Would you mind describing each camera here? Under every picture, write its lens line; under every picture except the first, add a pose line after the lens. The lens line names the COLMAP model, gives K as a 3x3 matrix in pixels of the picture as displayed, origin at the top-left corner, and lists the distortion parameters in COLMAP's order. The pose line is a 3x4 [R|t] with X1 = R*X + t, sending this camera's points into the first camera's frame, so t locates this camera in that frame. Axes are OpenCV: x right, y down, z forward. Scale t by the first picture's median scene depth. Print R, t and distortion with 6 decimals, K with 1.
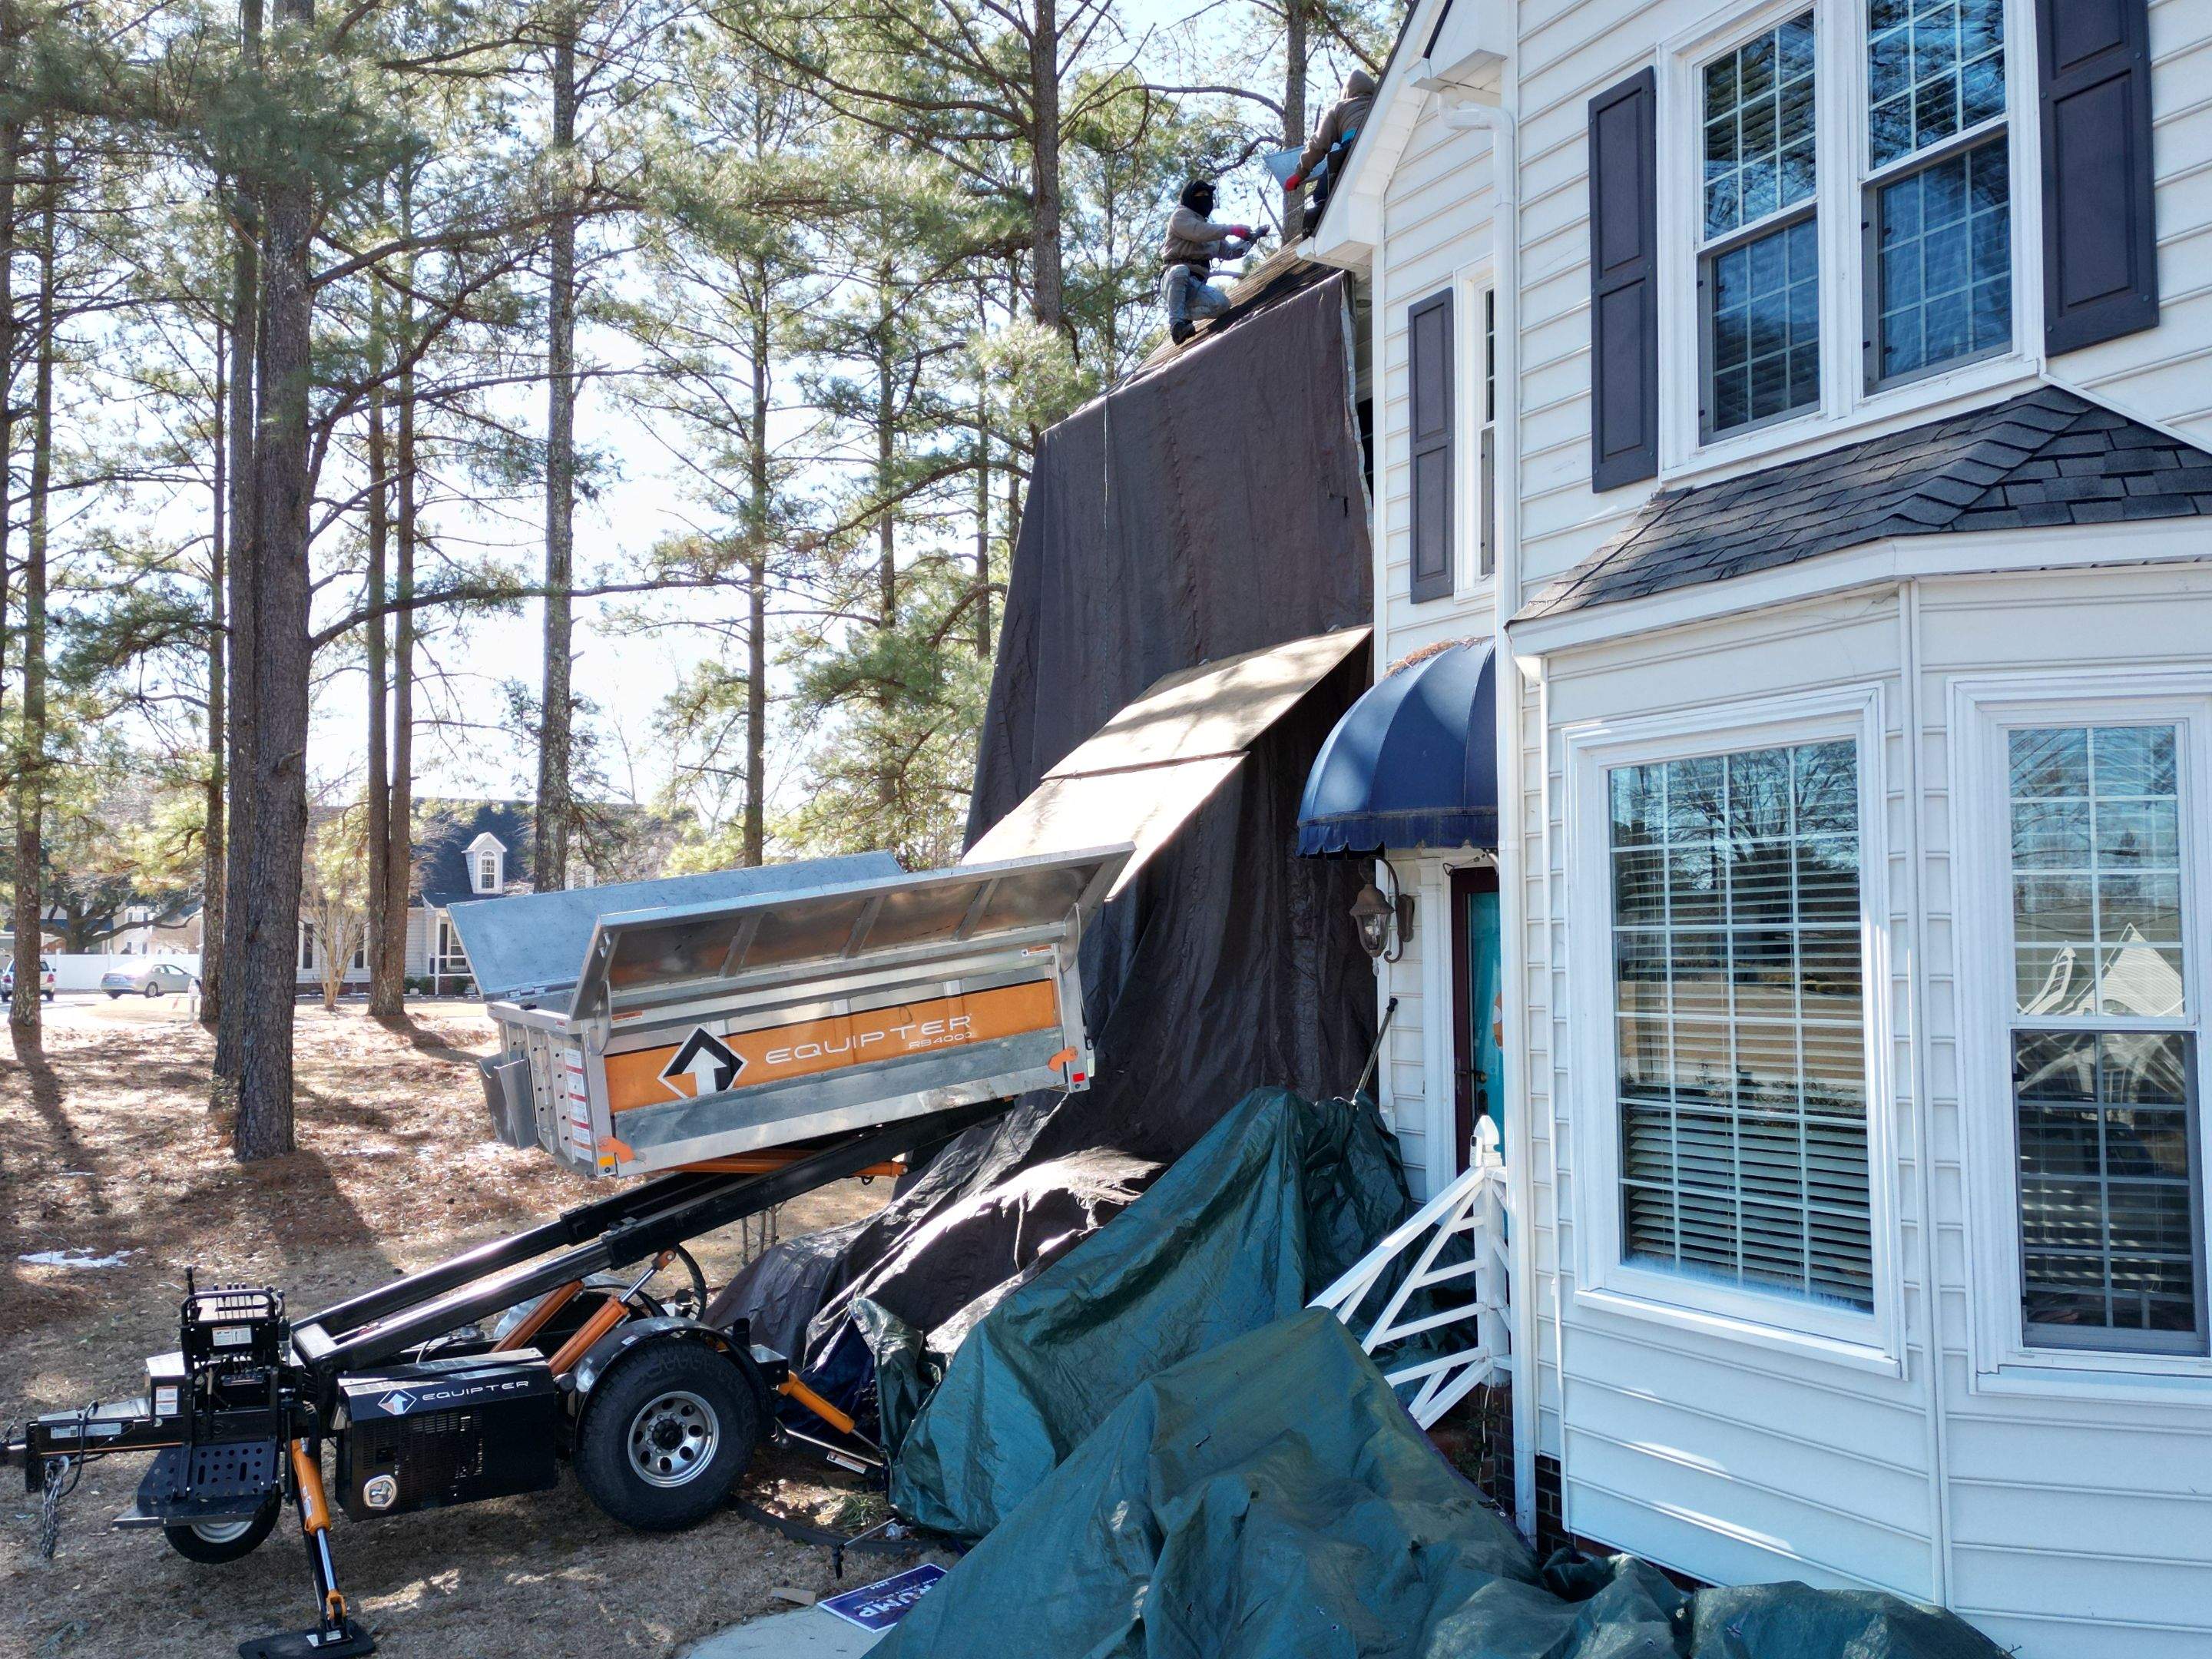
lens RADIAL K [[1935.2, 0, 1107.6], [0, 1935.2, 826.4], [0, 0, 1]] dist [0.054160, 0.003683]
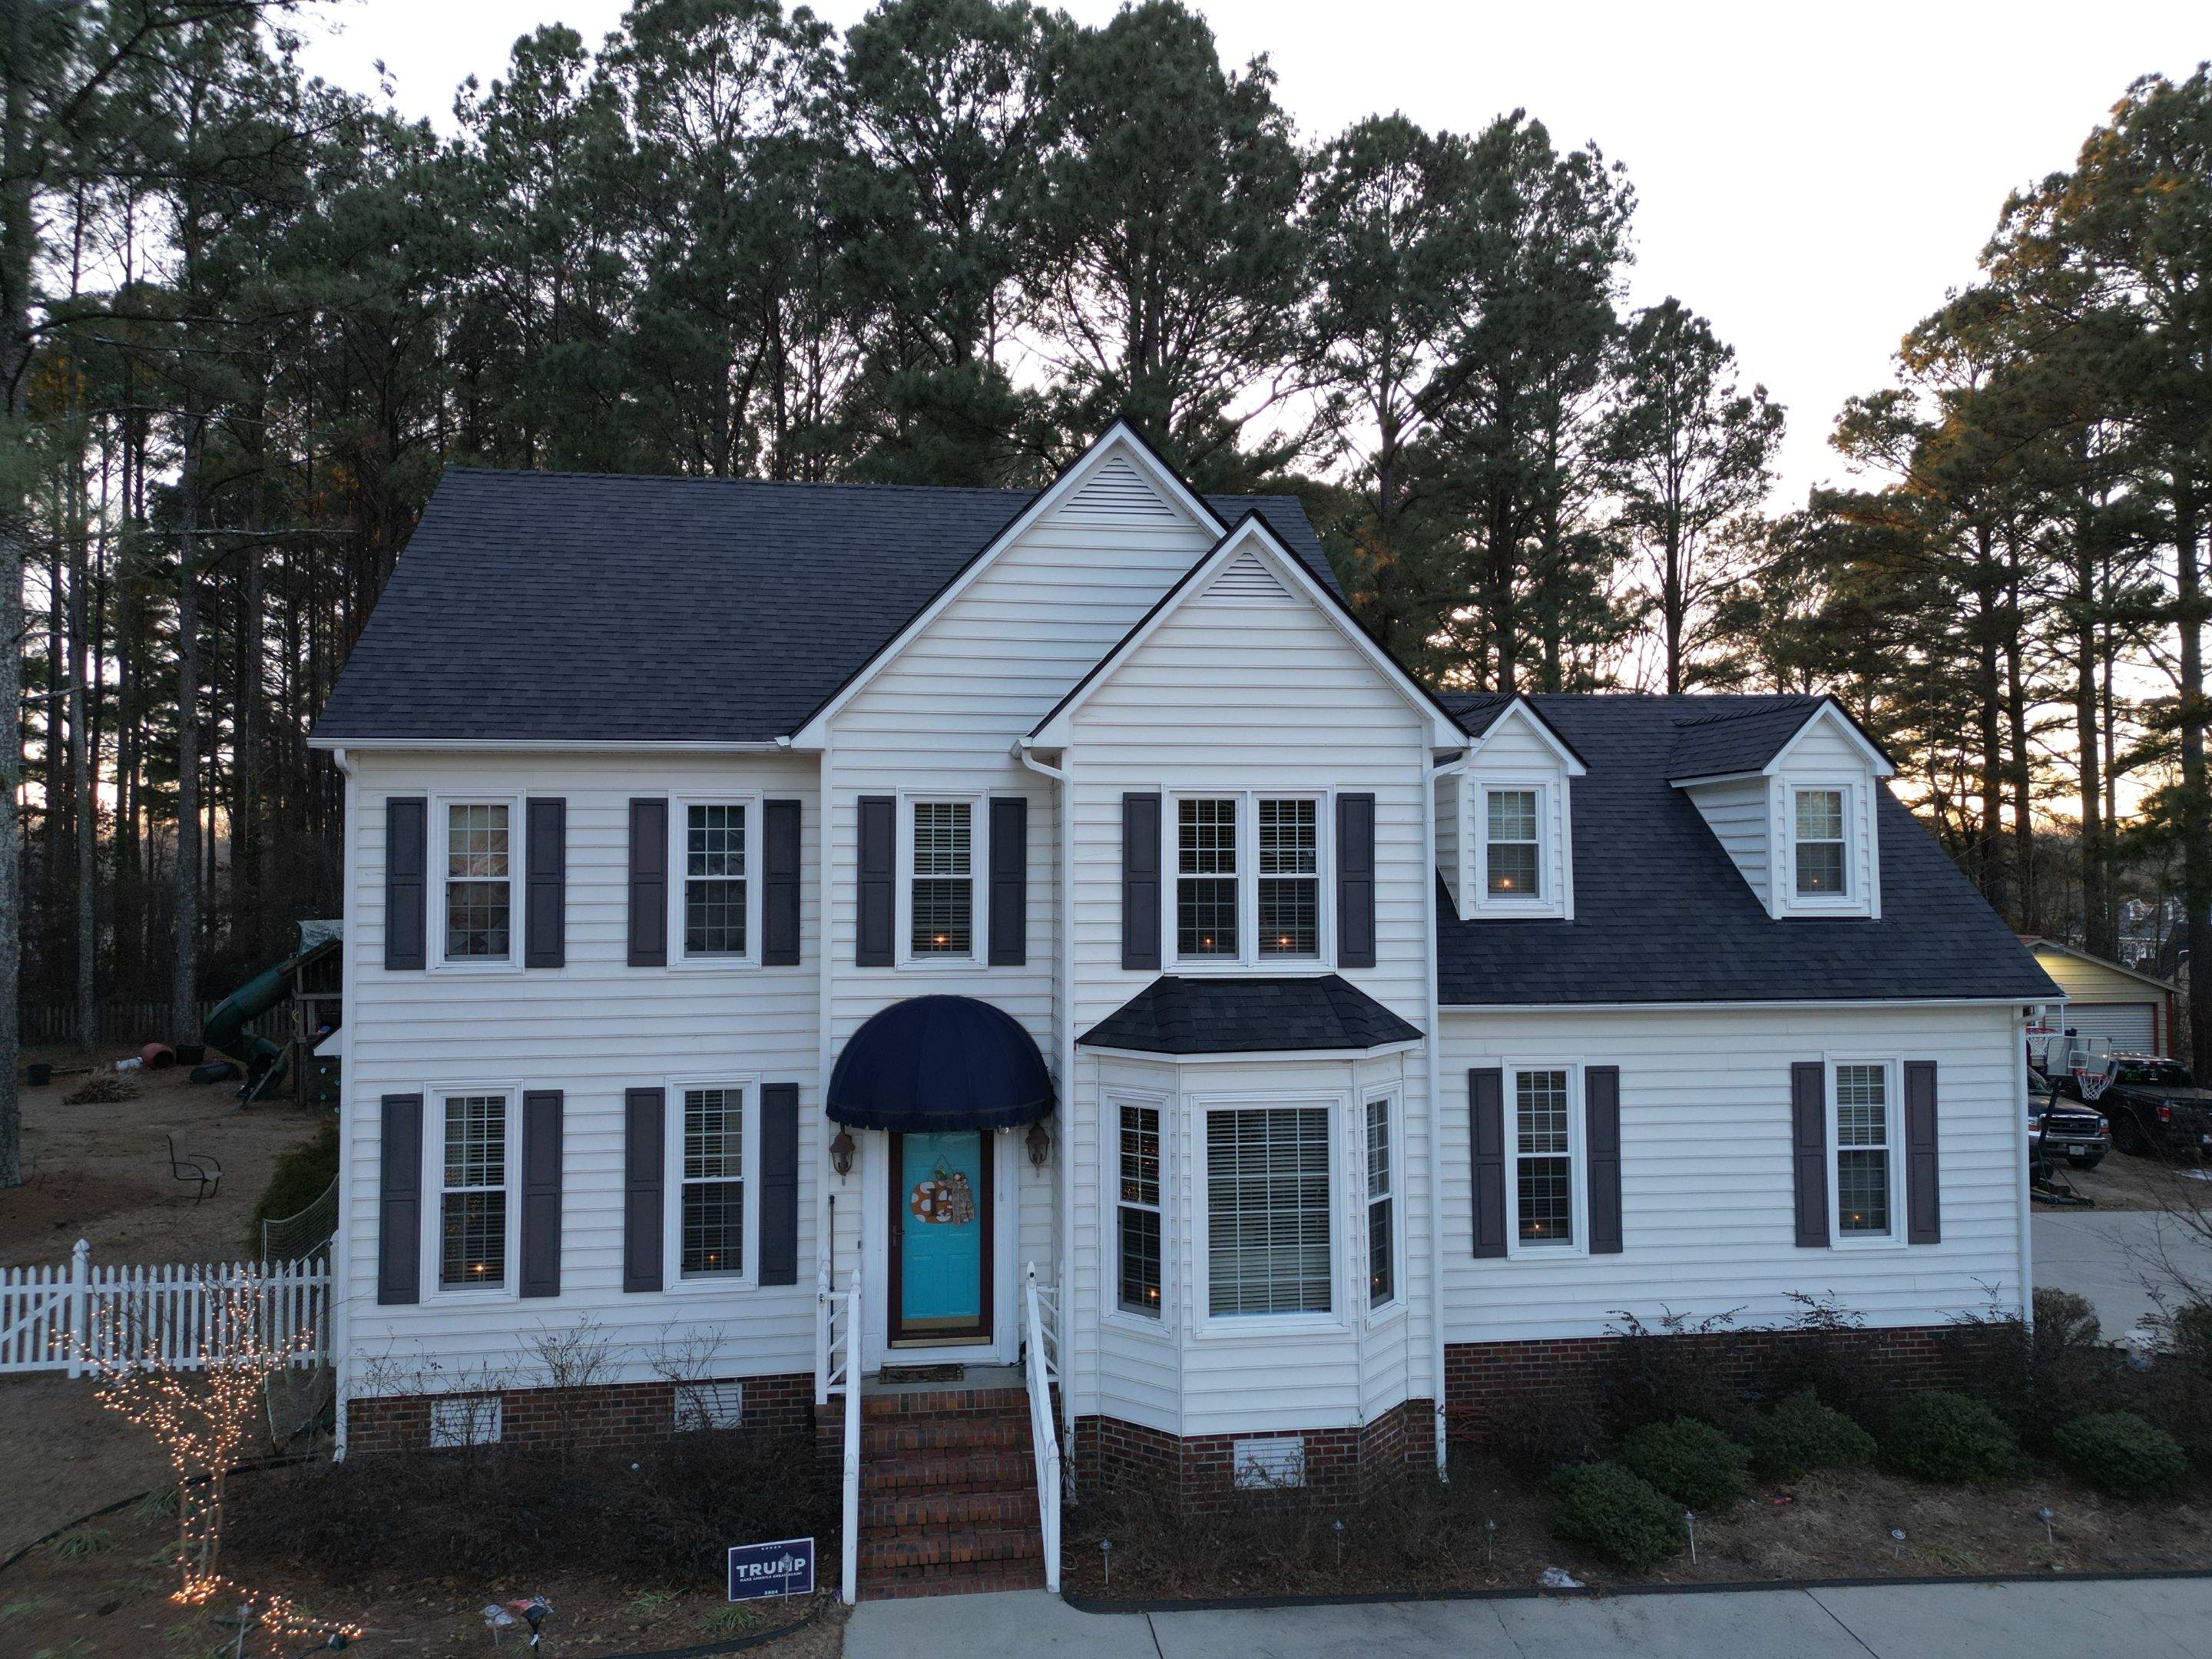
lens RADIAL K [[1557.4, 0, 1092.0], [0, 1557.4, 820.4], [0, 0, 1]] dist [0.047191, -0.018907]
pose [[0.354226, 0.036350, 0.934453, -1.520996], [-0.056077, 0.998272, -0.017575, -0.327181], [-0.933477, -0.046176, 0.355652, 0.431622]]
